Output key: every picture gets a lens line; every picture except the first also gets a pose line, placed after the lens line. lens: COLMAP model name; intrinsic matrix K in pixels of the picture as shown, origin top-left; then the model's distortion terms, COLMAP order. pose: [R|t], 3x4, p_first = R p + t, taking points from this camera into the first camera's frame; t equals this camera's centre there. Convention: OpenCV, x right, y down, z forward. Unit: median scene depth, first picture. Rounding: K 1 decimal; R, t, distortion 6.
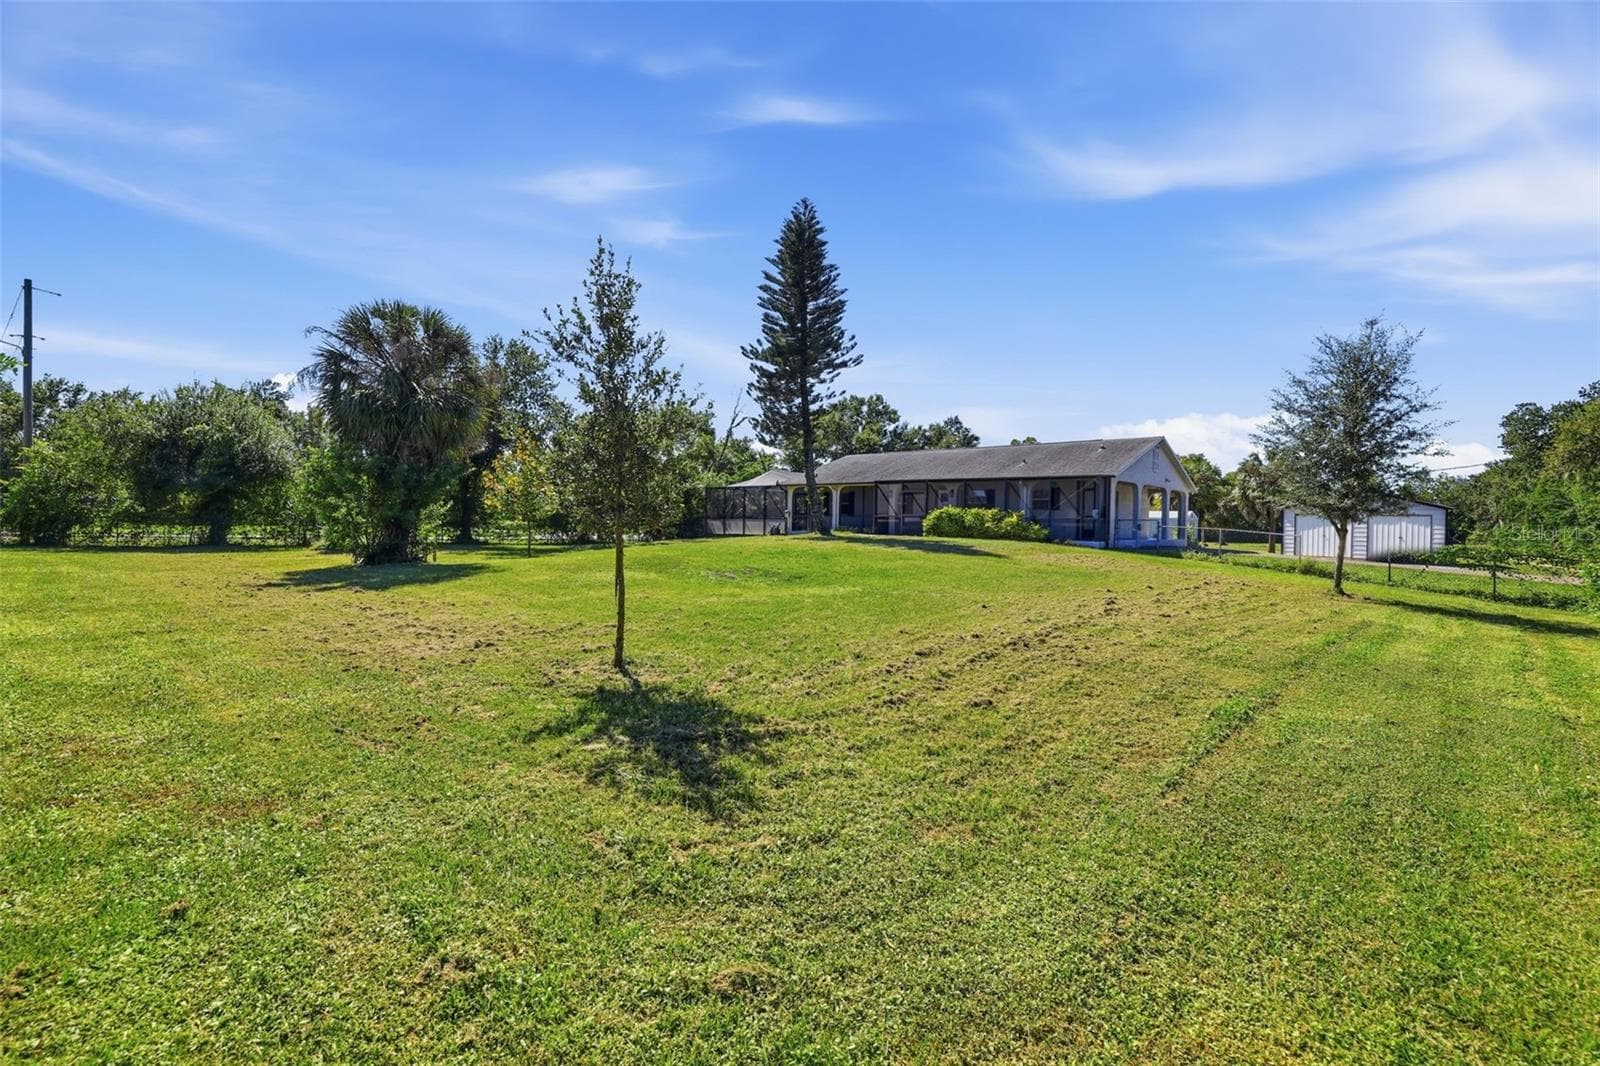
lens RADIAL K [[692.1, 0, 800.0], [0, 692.1, 533.0], [0, 0, 1]] dist [0.000971, 0.000048]
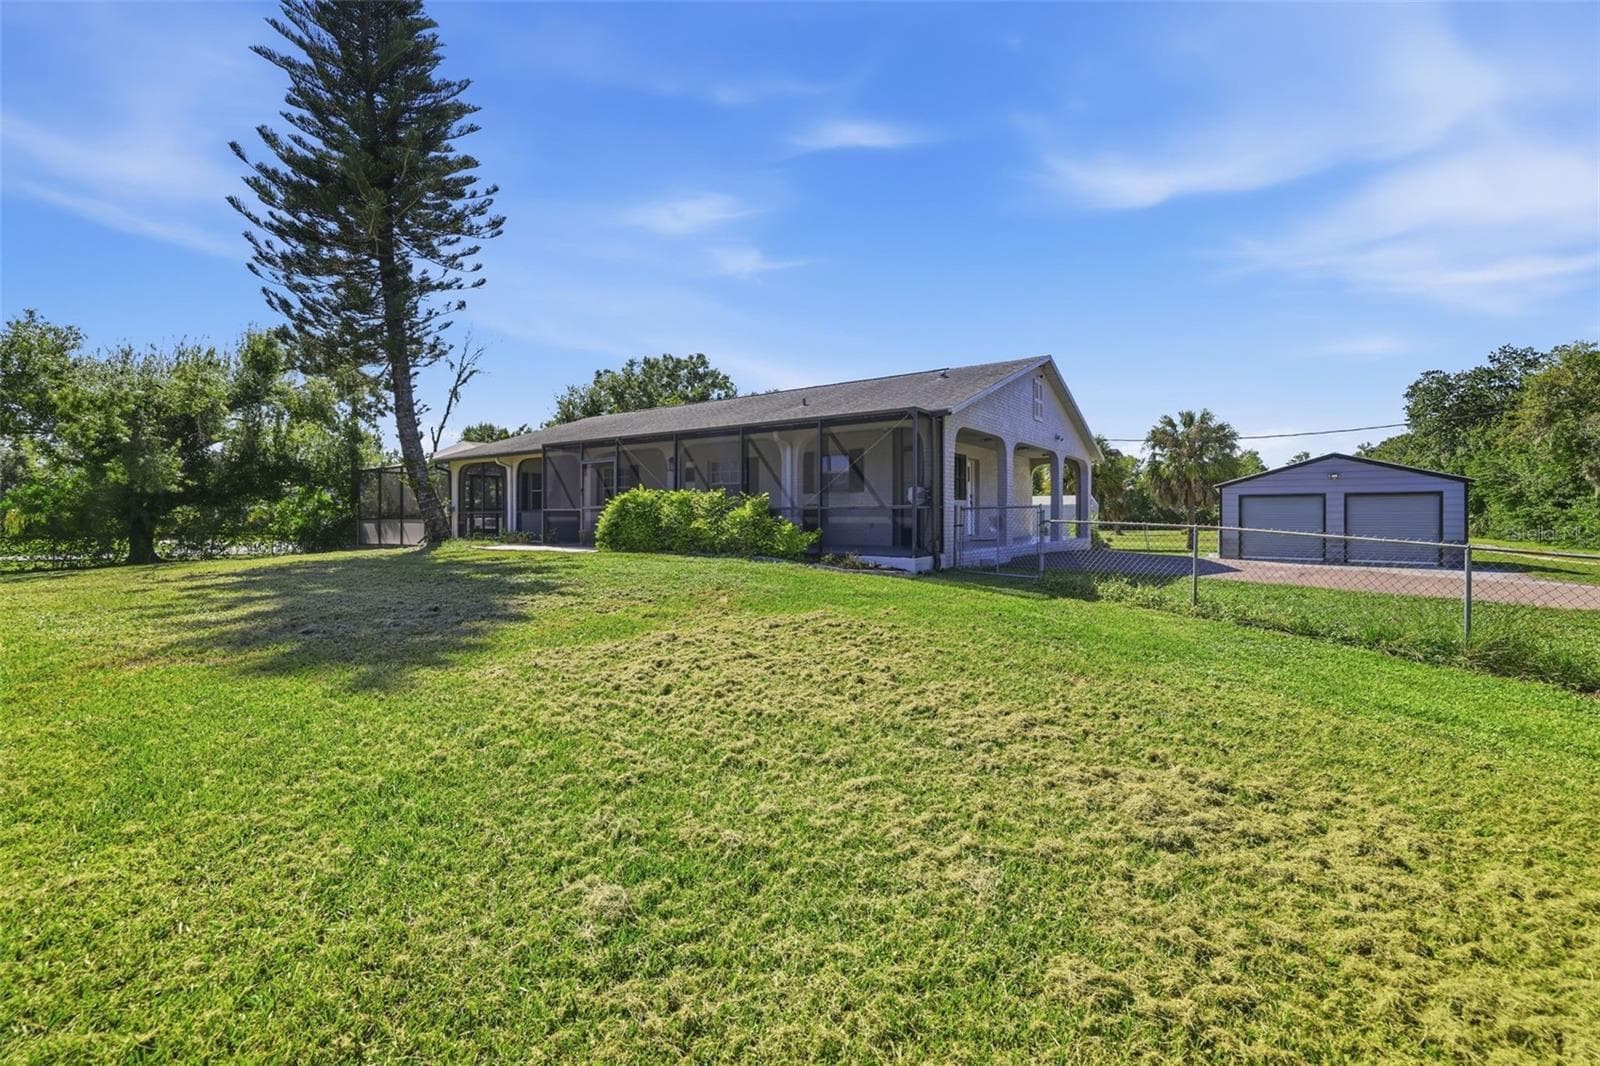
lens RADIAL K [[682.0, 0, 789.9], [0, 682.0, 523.3], [0, 0, 1]] dist [0.000663, 0.000140]
pose [[0.993184, -0.022258, 0.114409, 0.259532], [0.023077, 0.999717, -0.005839, -0.007690], [-0.114247, 0.008440, 0.993417, 0.494235]]
